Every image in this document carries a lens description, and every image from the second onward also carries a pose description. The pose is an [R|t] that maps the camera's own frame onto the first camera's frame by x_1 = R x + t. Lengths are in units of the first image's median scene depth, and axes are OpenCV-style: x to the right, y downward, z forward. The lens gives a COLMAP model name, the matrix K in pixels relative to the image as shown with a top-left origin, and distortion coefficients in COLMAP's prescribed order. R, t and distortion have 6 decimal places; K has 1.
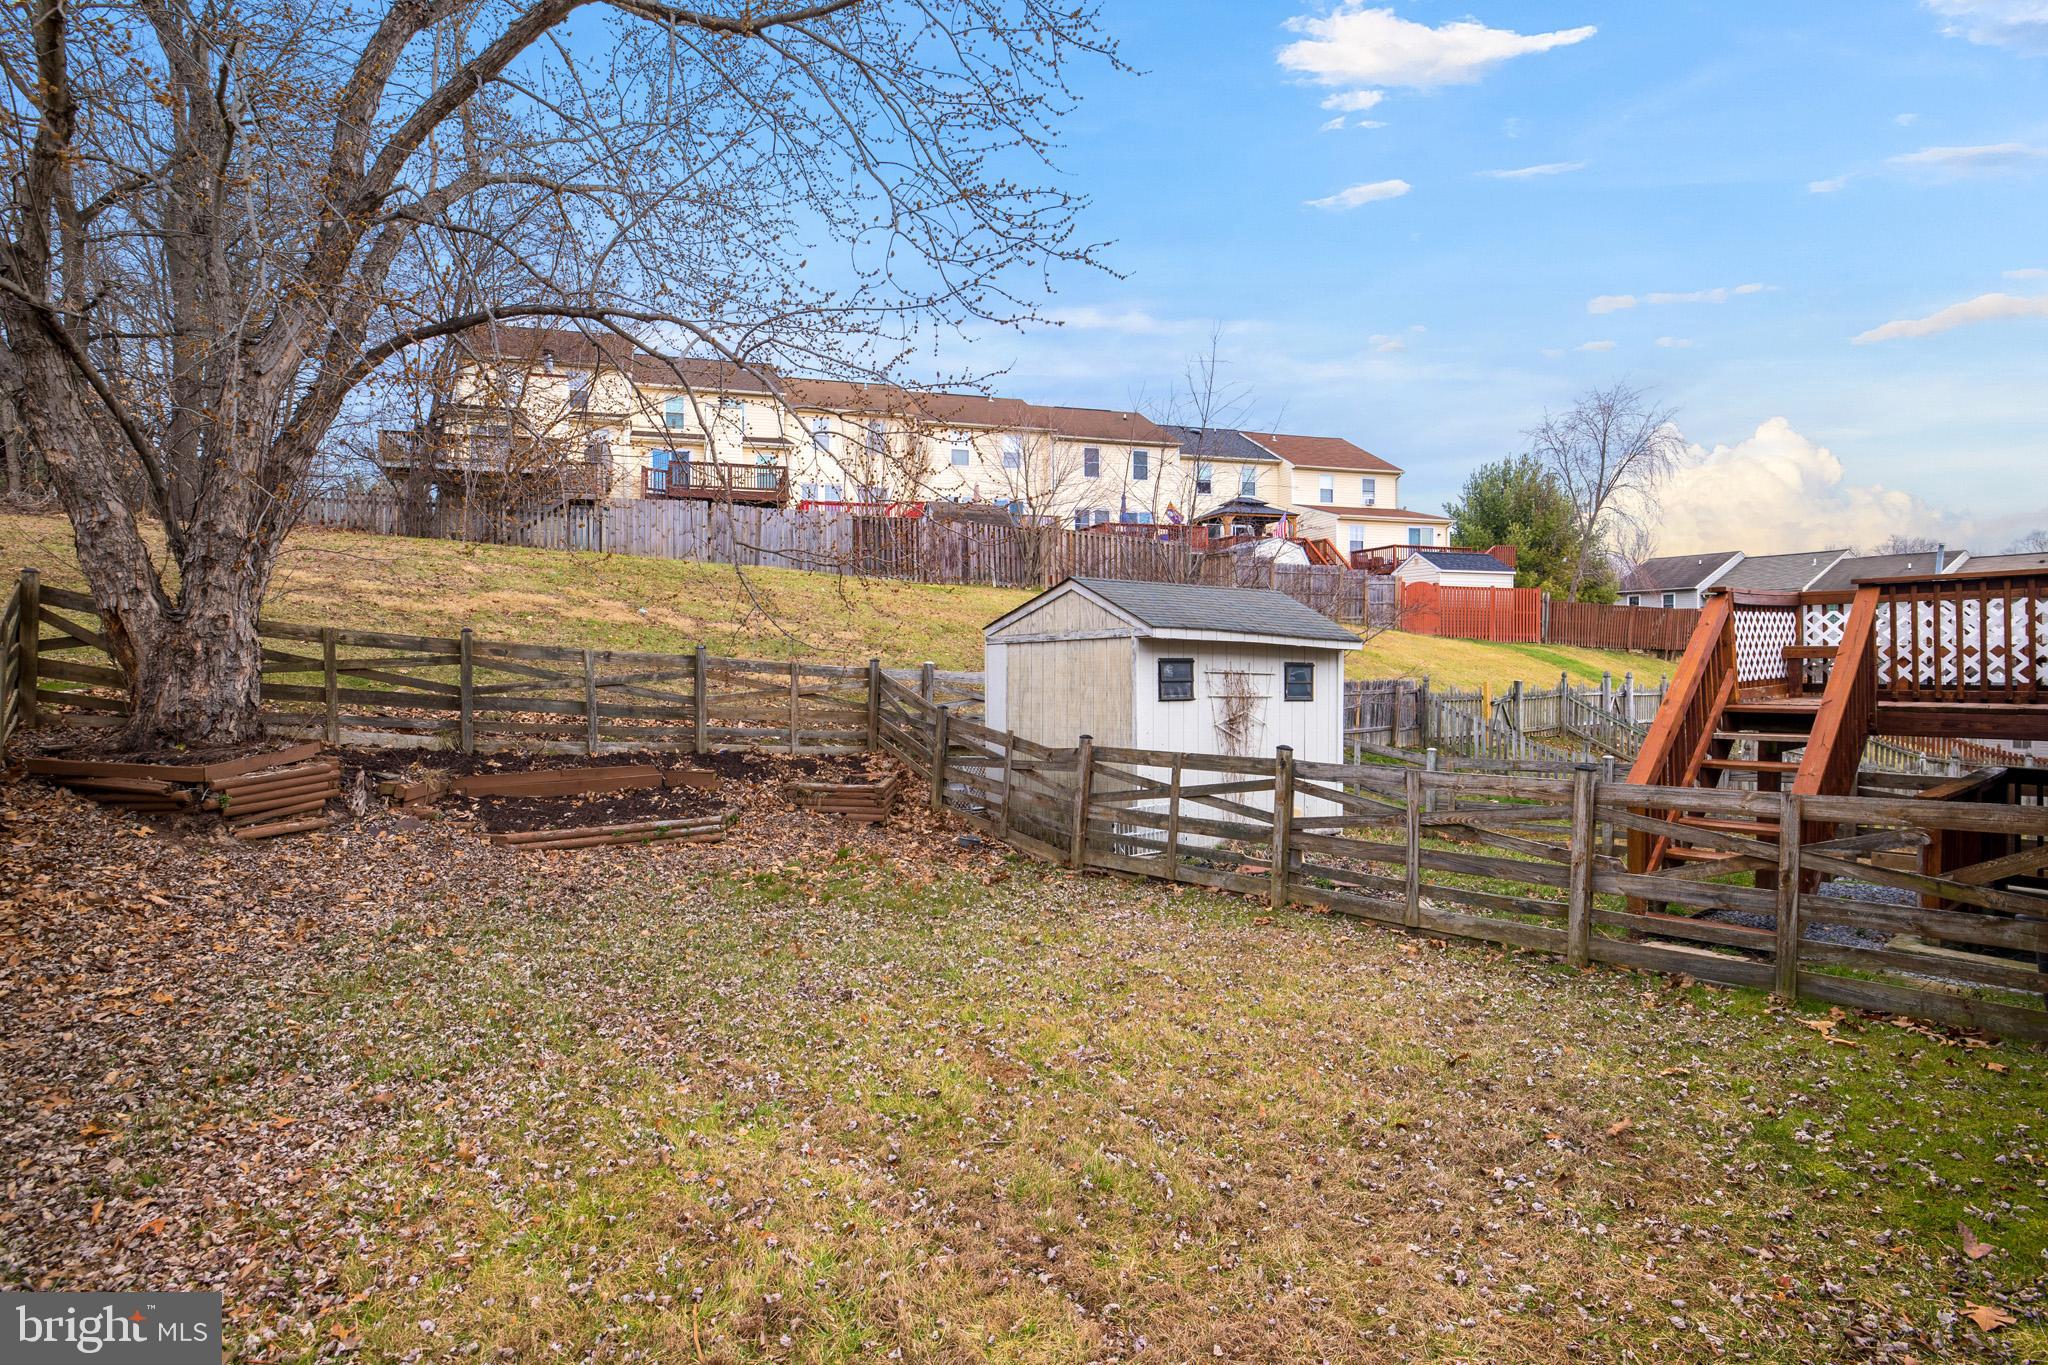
lens RADIAL K [[1049.3, 0, 1024.0], [0, 1049.3, 682.5], [0, 0, 1]] dist [-0.000630, -0.000699]
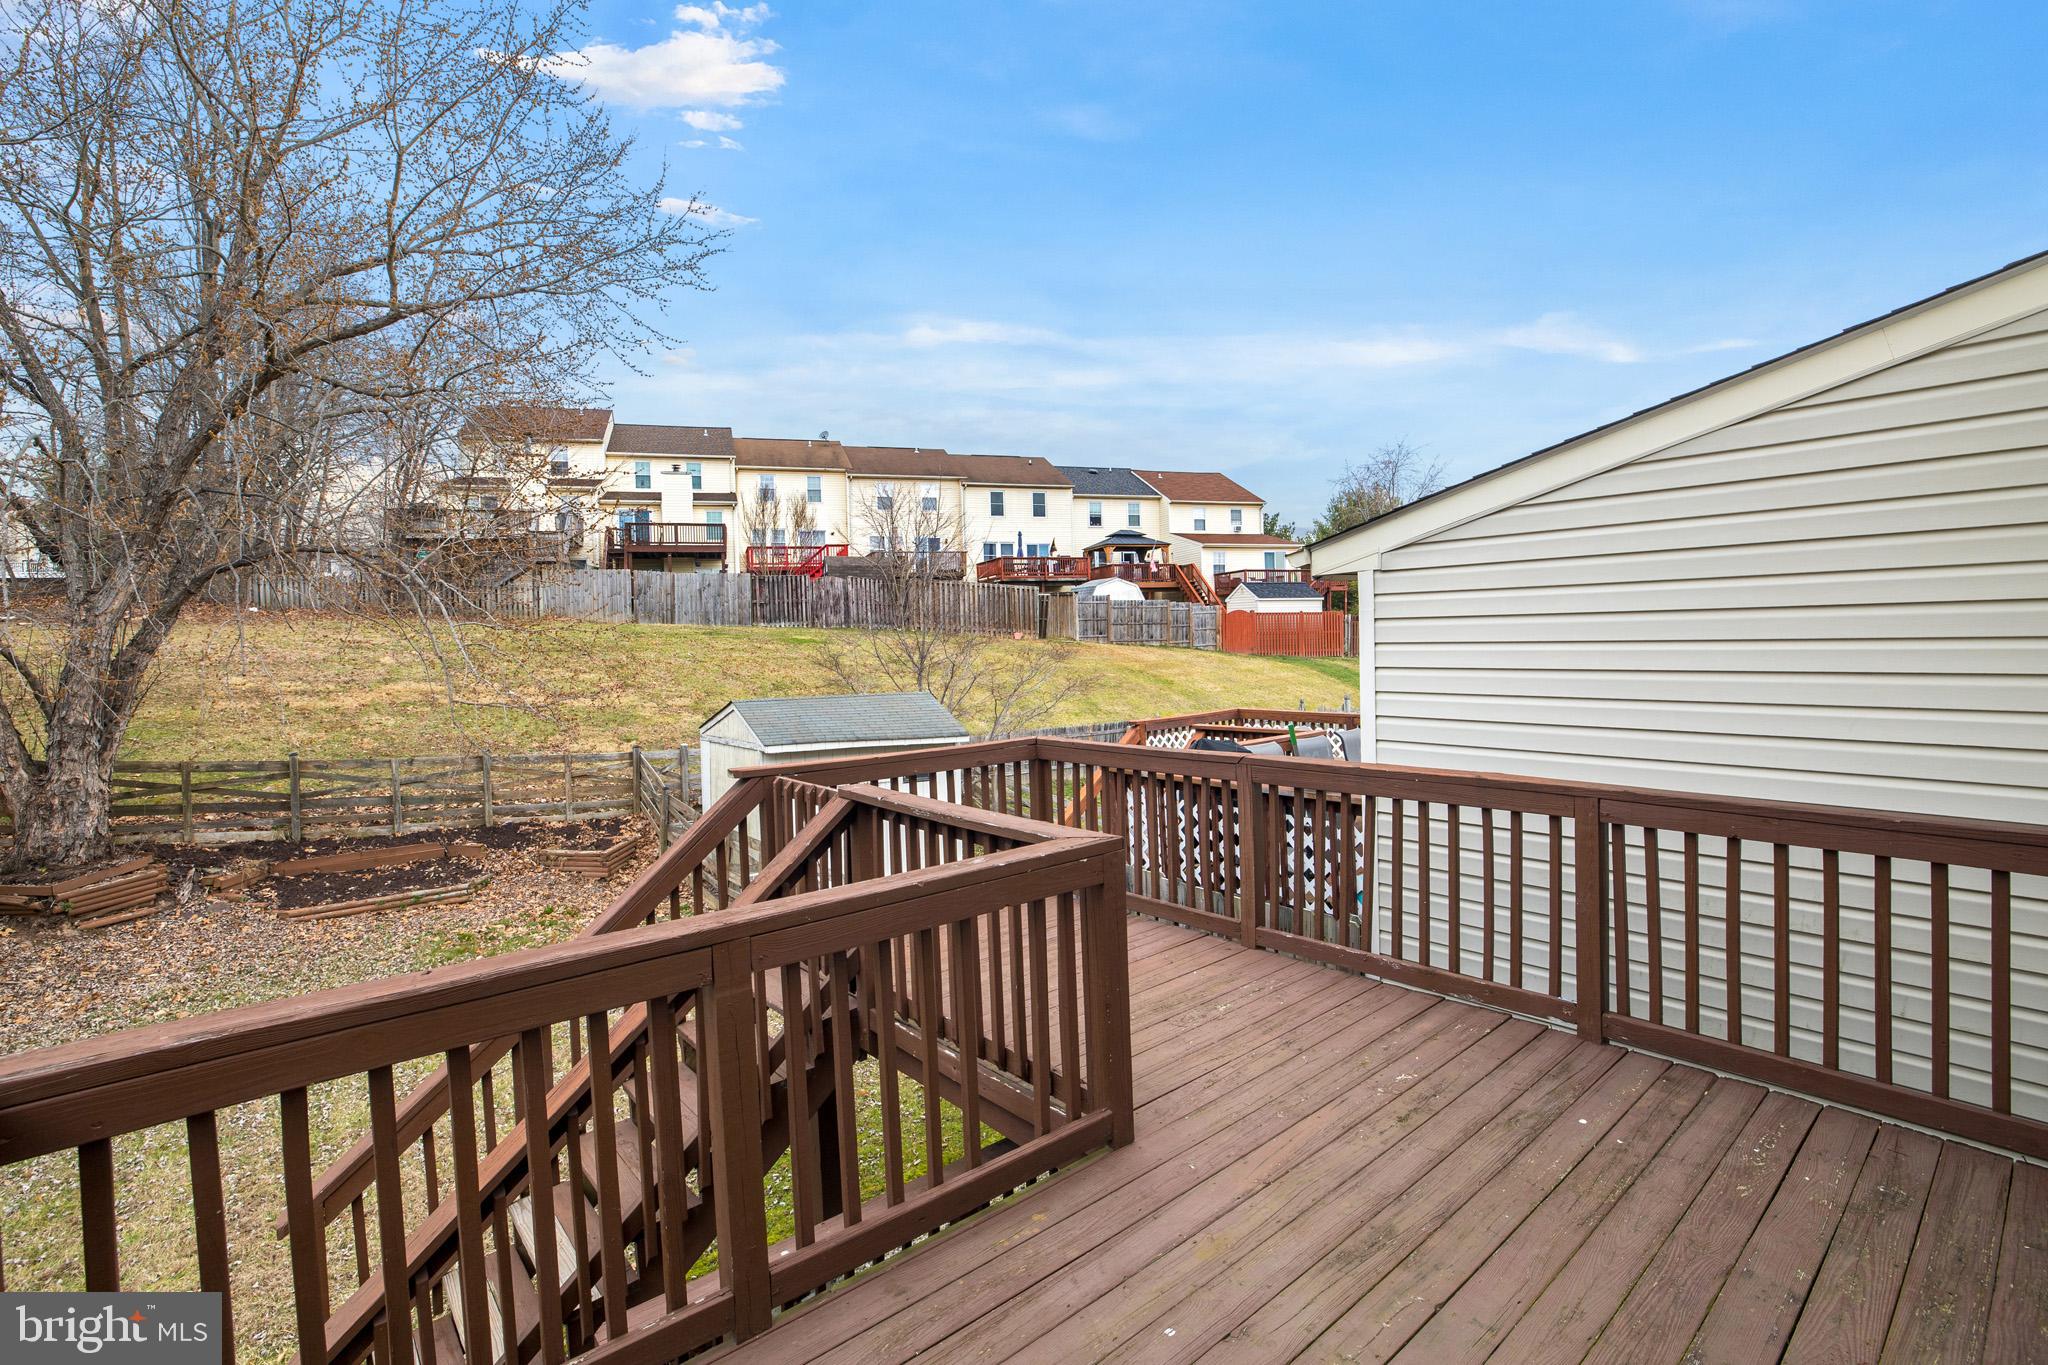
lens RADIAL K [[914.5, 0, 1013.8], [0, 914.5, 666.1], [0, 0, 1]] dist [-0.002601, 0.000164]
pose [[0.999558, -0.019889, -0.022105, 0.471519], [0.020136, 0.999737, 0.010975, -0.162259], [0.021880, -0.011415, 0.999695, -0.213034]]
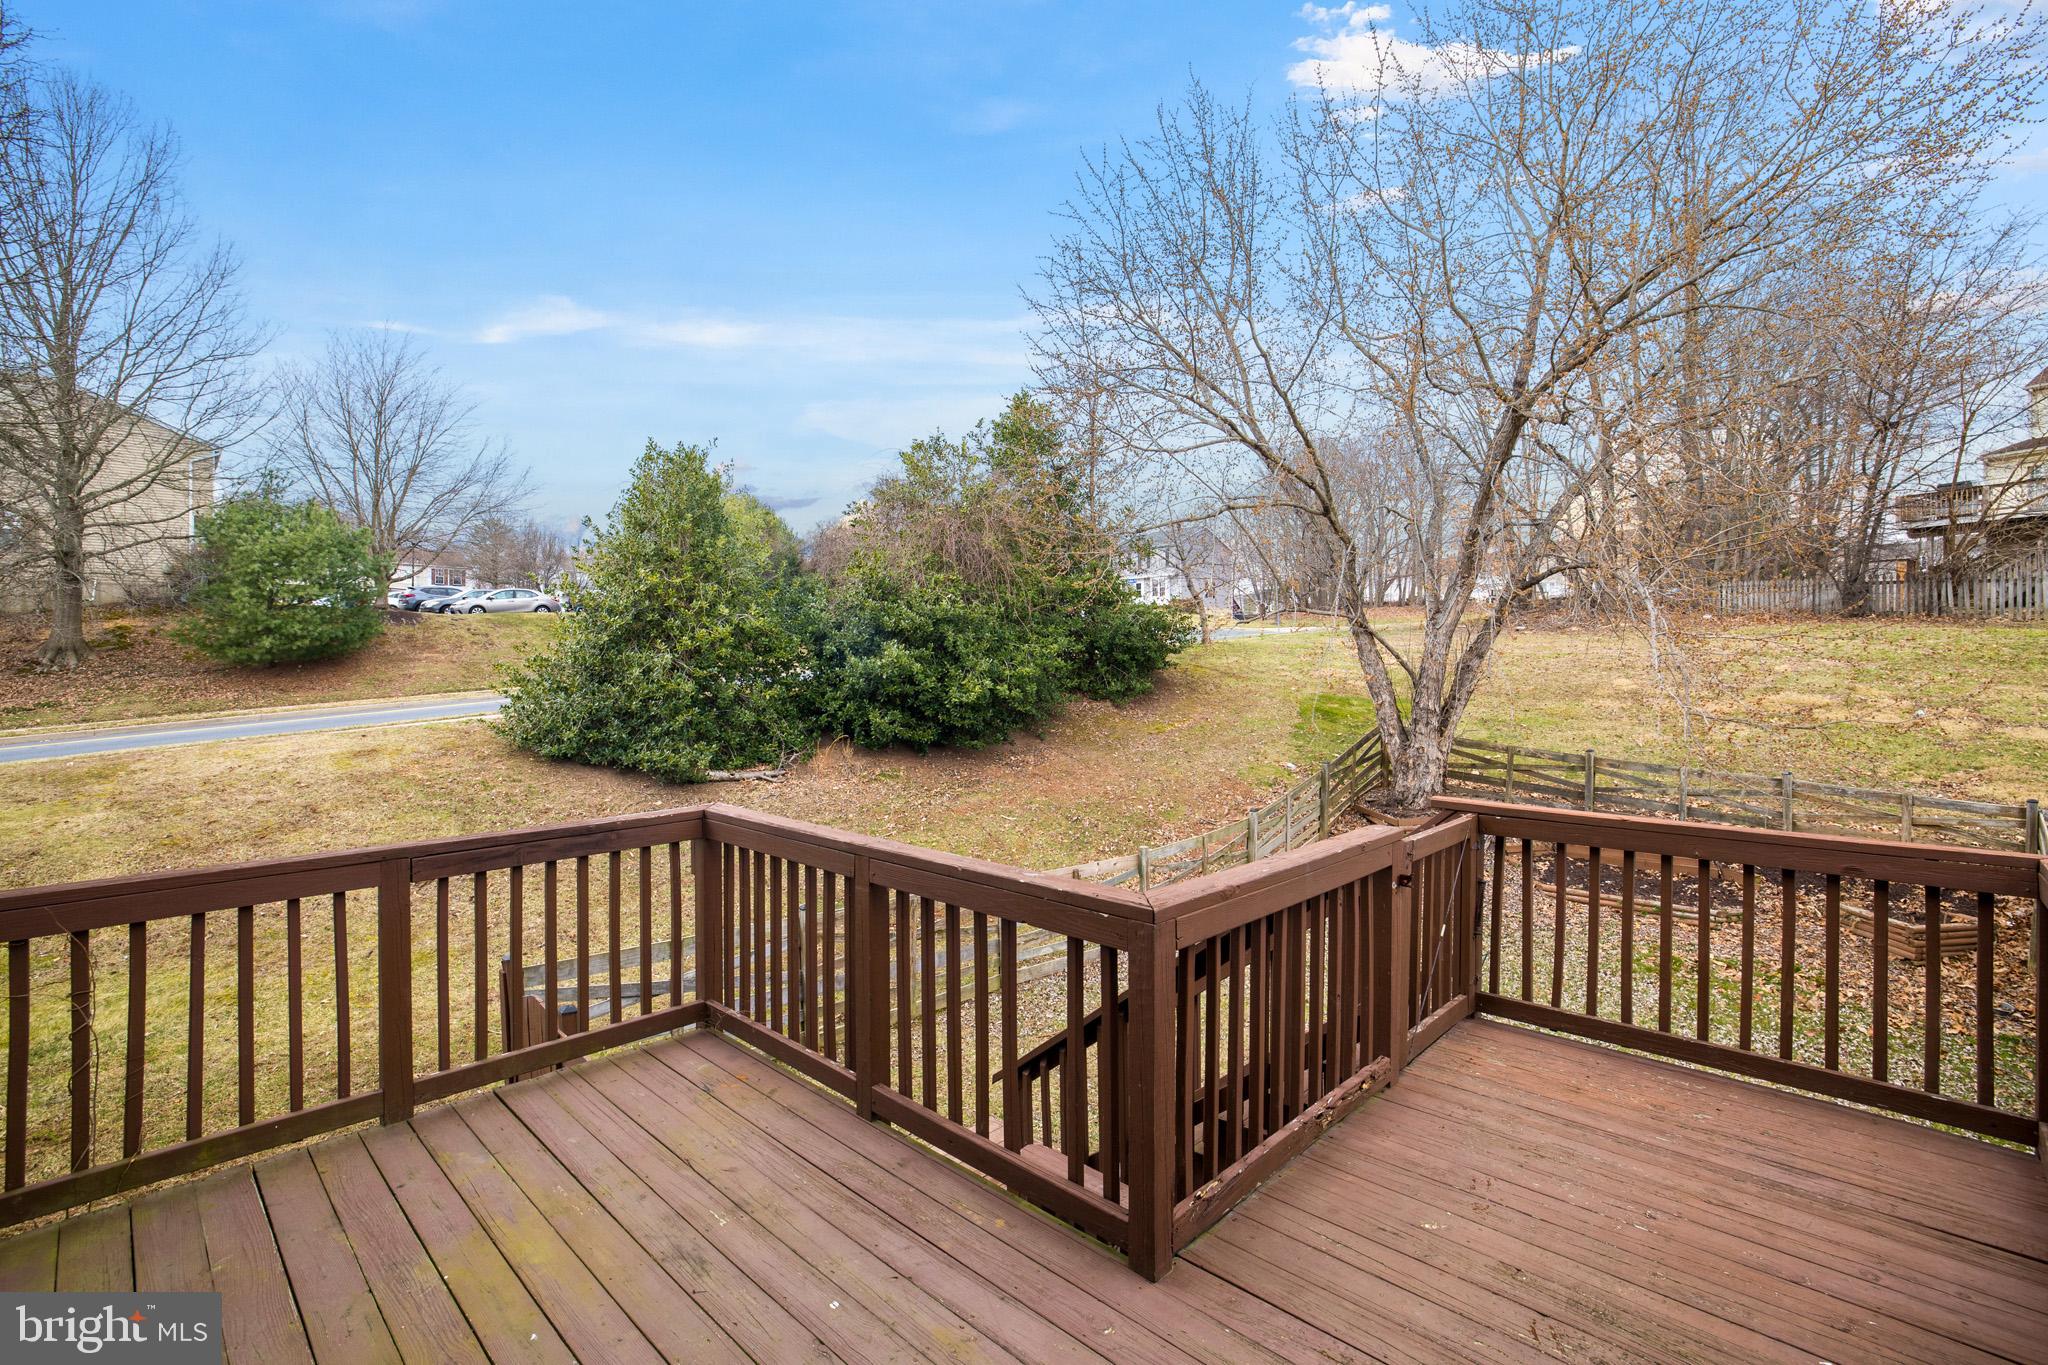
lens RADIAL K [[901.8, 0, 1024.0], [0, 901.8, 682.5], [0, 0, 1]] dist [0.000973, 0.000262]
pose [[0.097578, 0.017323, -0.995077, 0.723825], [-0.013844, 0.999775, 0.016048, -0.160499], [0.995132, 0.012210, 0.097796, 0.024662]]
